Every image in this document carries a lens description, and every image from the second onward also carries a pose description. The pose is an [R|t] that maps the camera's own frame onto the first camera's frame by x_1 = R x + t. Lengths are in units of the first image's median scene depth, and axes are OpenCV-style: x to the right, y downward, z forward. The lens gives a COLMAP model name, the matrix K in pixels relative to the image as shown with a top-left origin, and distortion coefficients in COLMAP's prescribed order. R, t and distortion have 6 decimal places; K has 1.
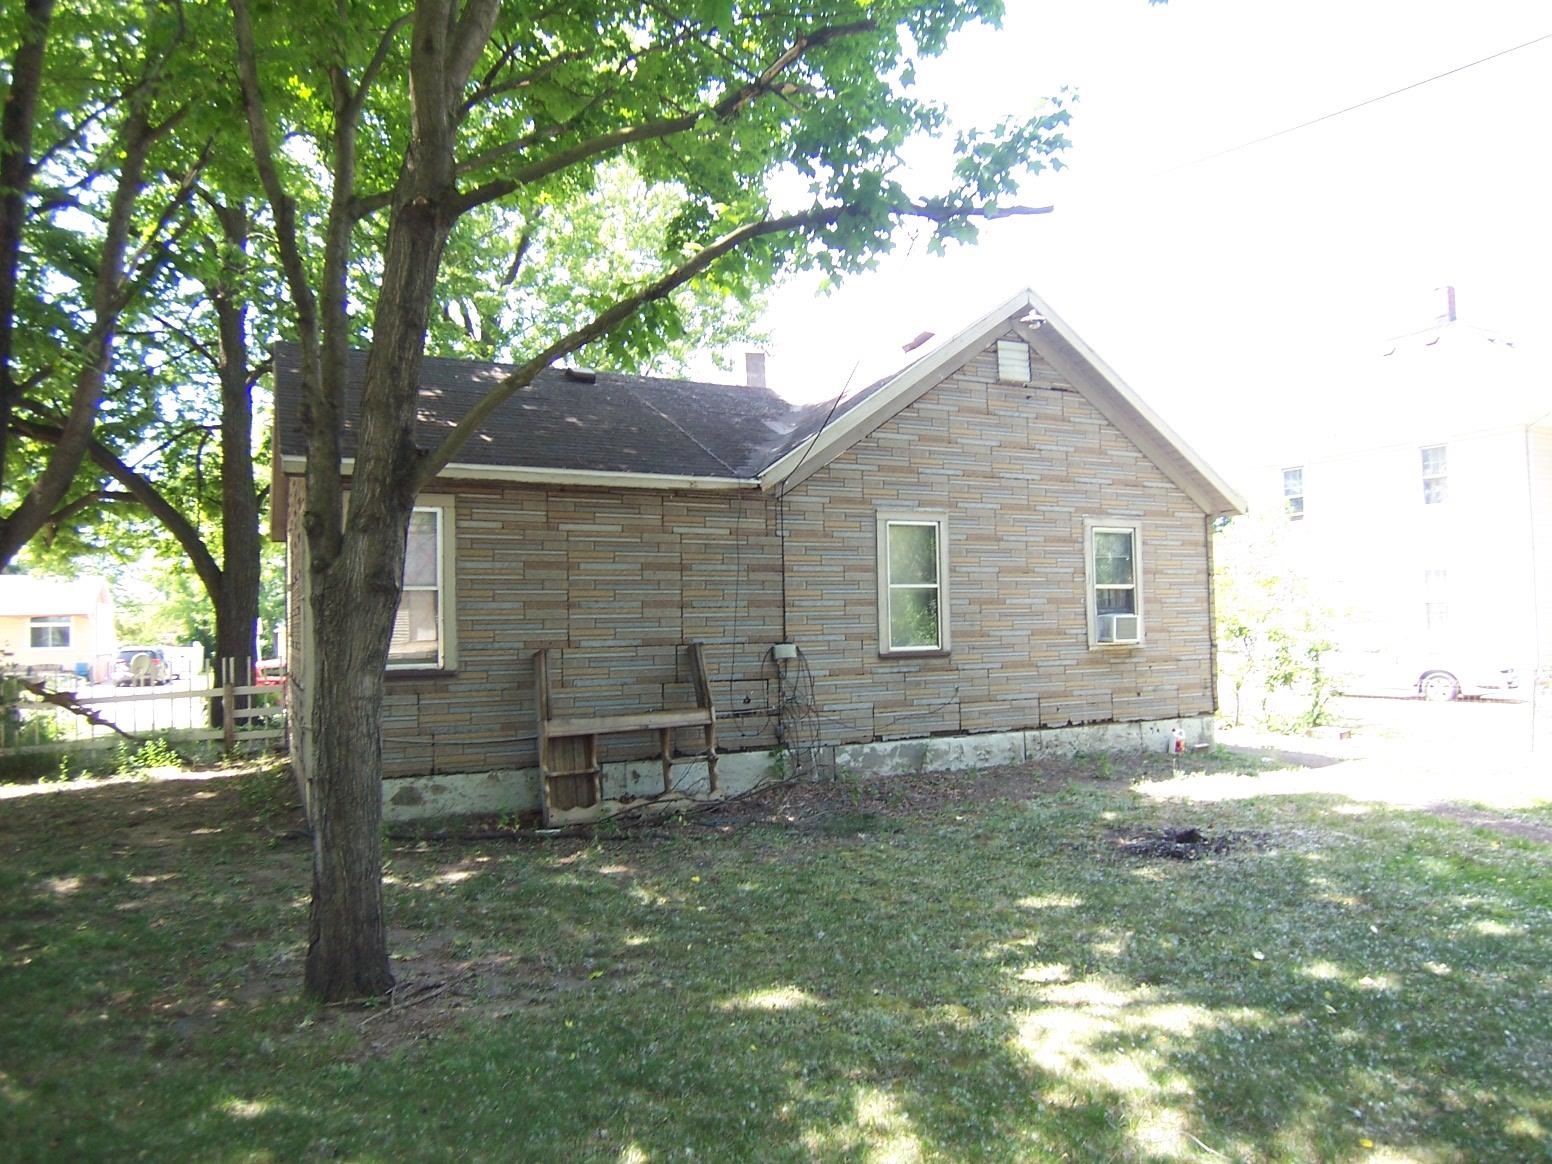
lens RADIAL K [[1040.7, 0, 753.6], [0, 1040.7, 577.1], [0, 0, 1]] dist [-0.031315, -0.021388]
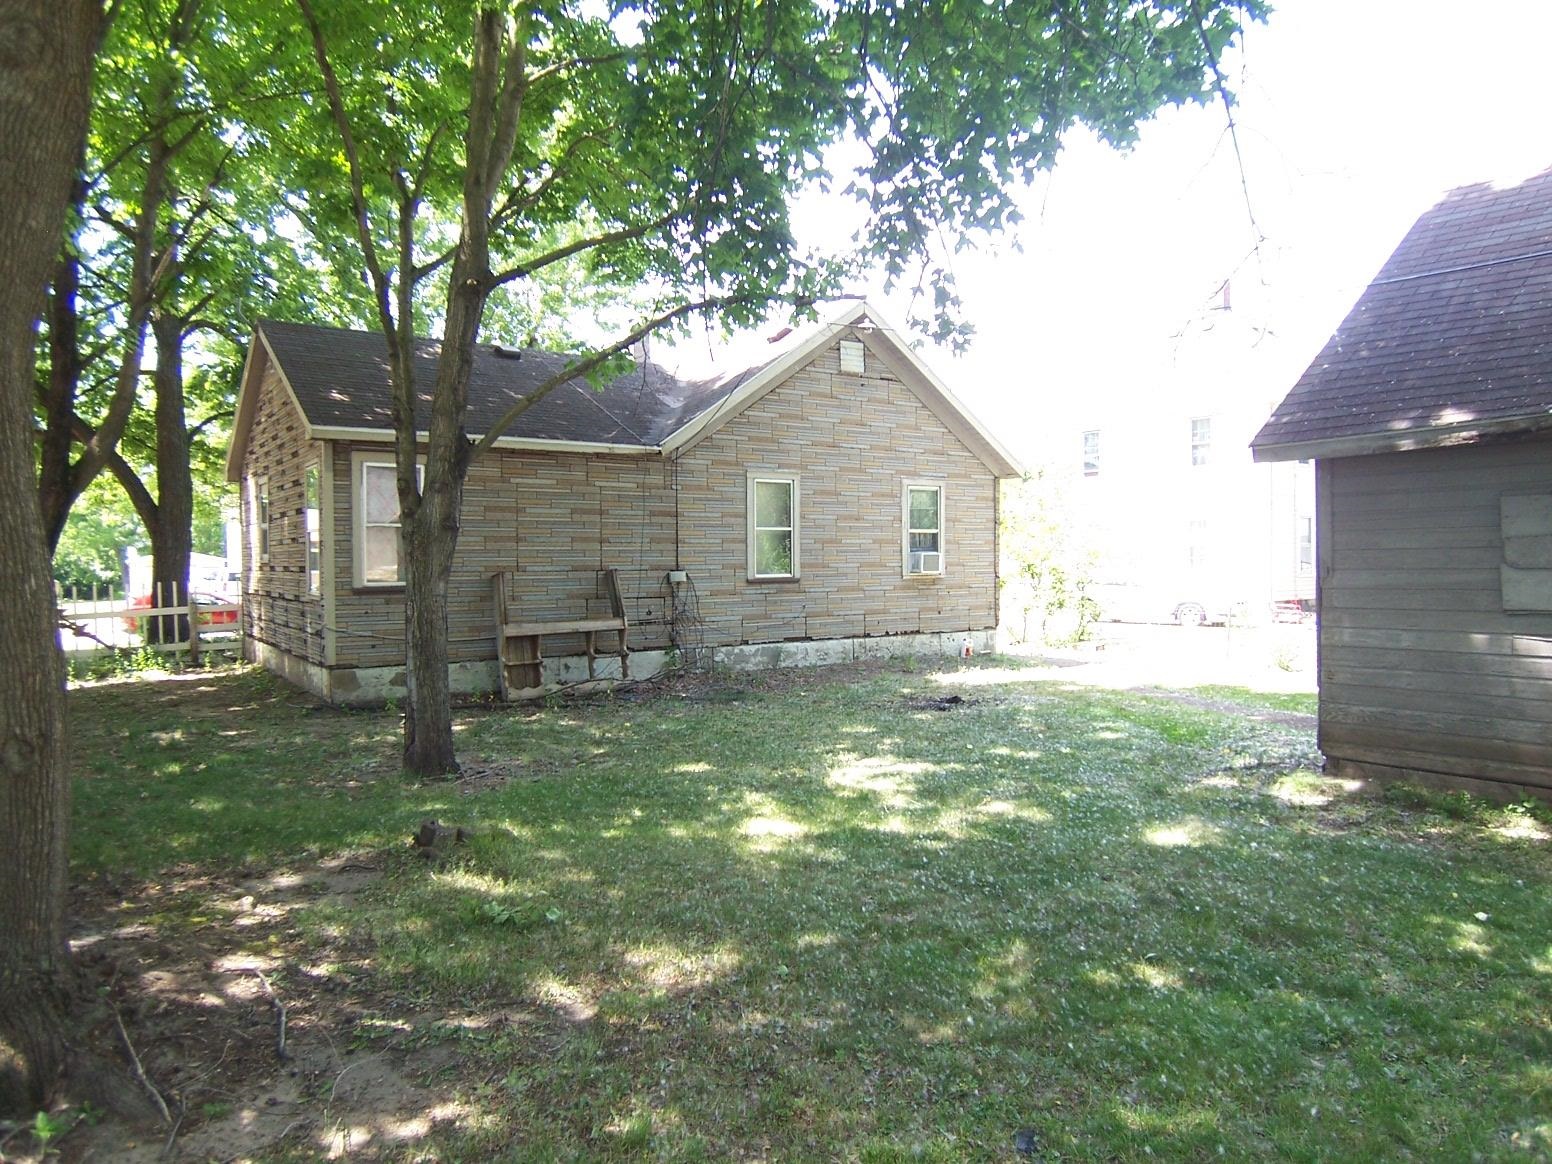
lens RADIAL K [[1040.7, 0, 766.4], [0, 1040.7, 574.9], [0, 0, 1]] dist [-0.031315, -0.021388]
pose [[0.988528, 0.008642, 0.150789, -0.055199], [-0.017390, 0.998235, 0.056791, -0.007601], [-0.150032, -0.058762, 0.986933, -0.316430]]
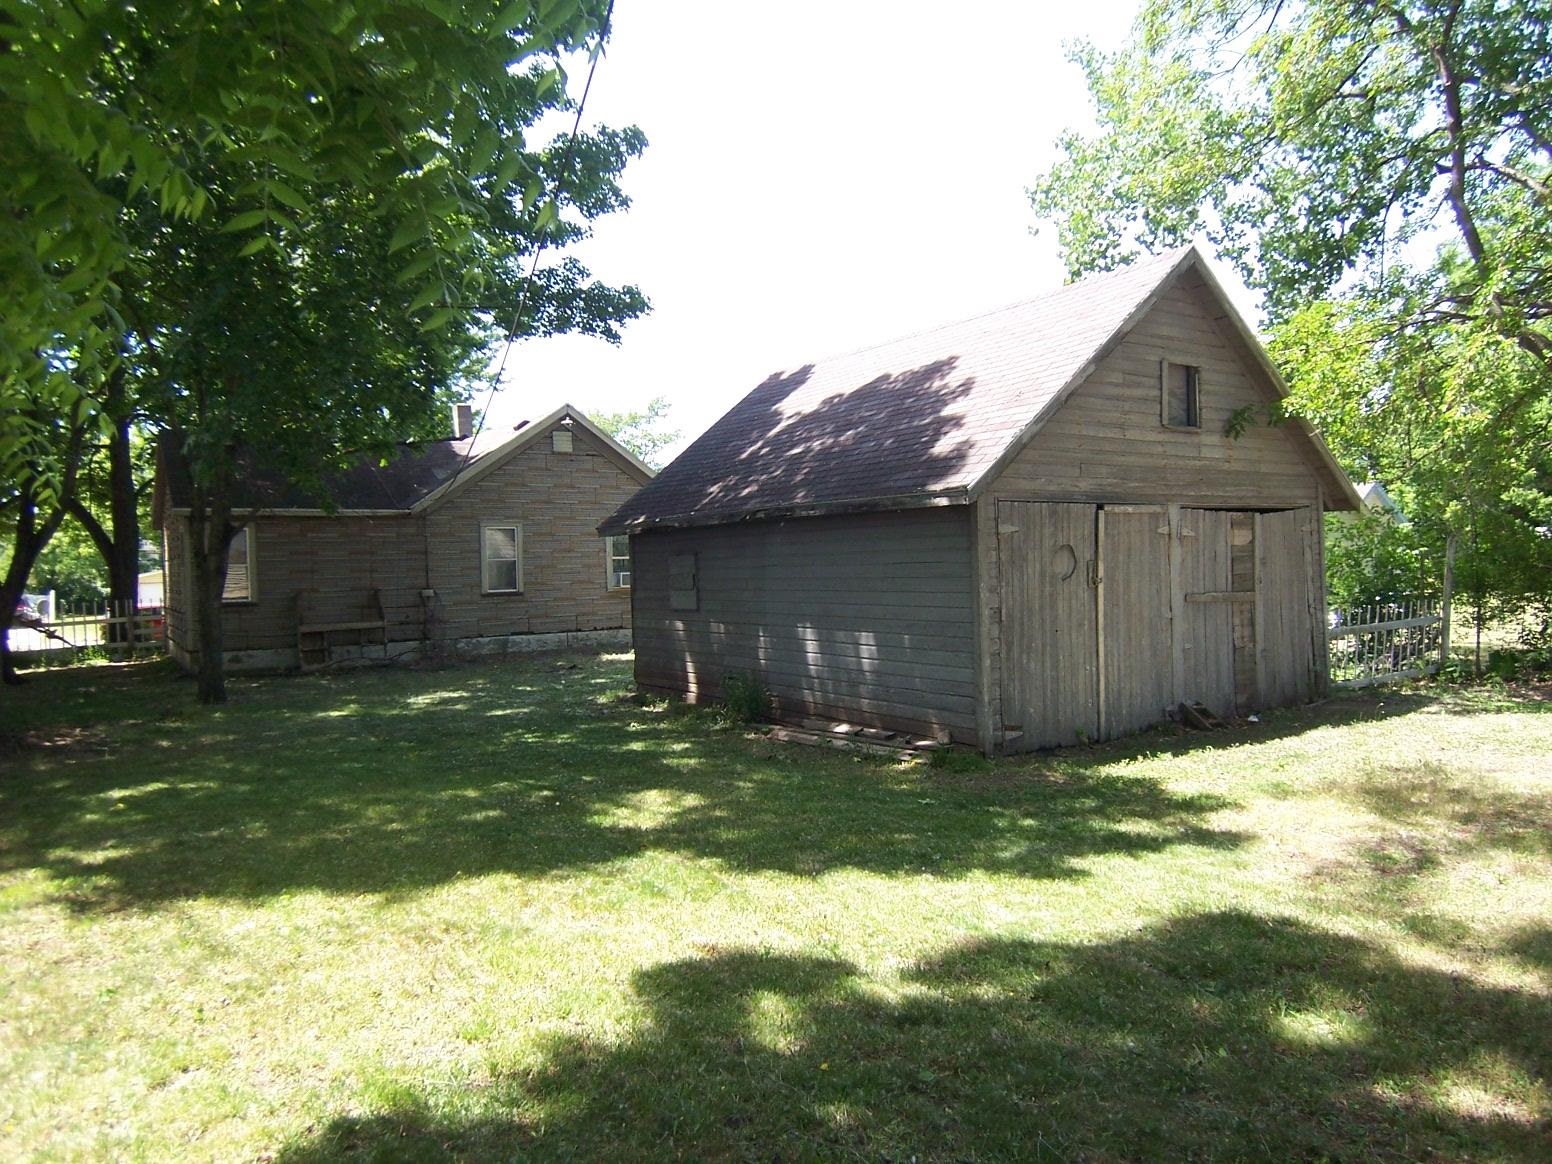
lens RADIAL K [[1040.7, 0, 774.1], [0, 1040.7, 587.9], [0, 0, 1]] dist [-0.031315, -0.021388]
pose [[0.989848, -0.007472, 0.141934, 0.396621], [-0.001962, 0.997803, 0.066216, -0.071568], [-0.142117, -0.065822, 0.987659, -1.064680]]
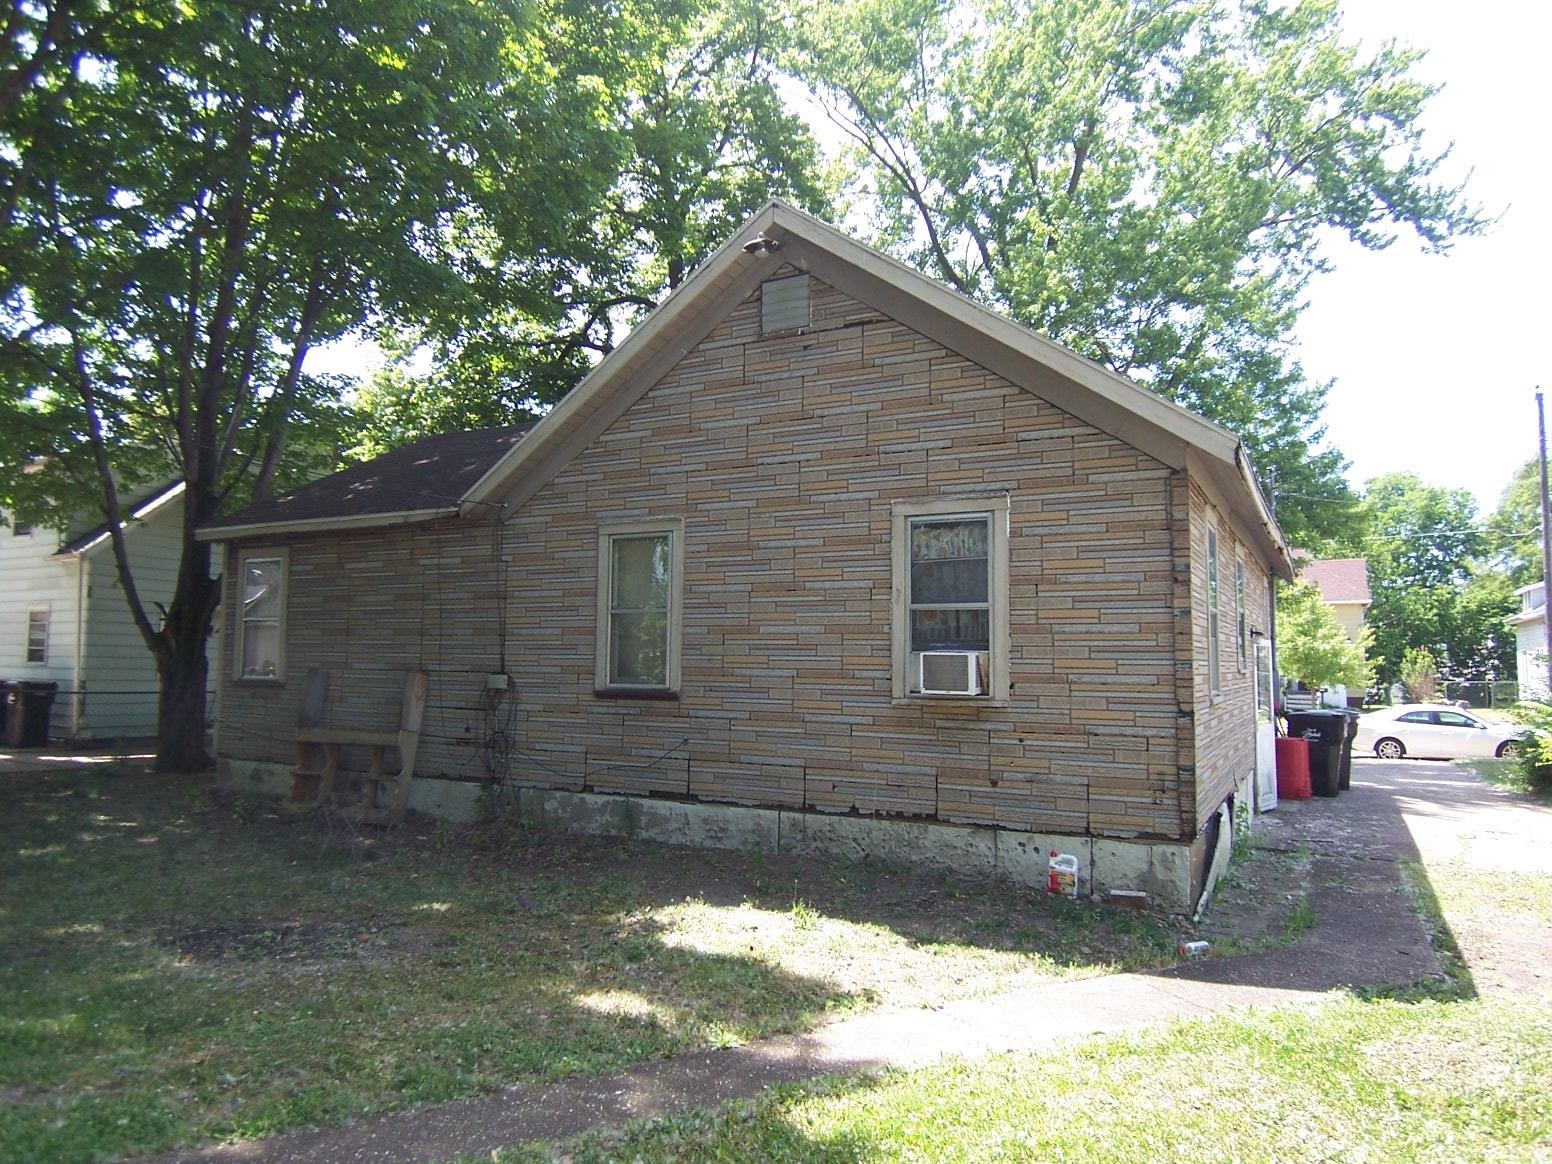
lens RADIAL K [[1040.7, 0, 779.7], [0, 1040.7, 574.2], [0, 0, 1]] dist [-0.031315, -0.021388]
pose [[0.583044, -0.045829, -0.811147, 0.914607], [0.014137, 0.998829, -0.046272, 0.019601], [0.812317, 0.015511, 0.583009, 0.619983]]
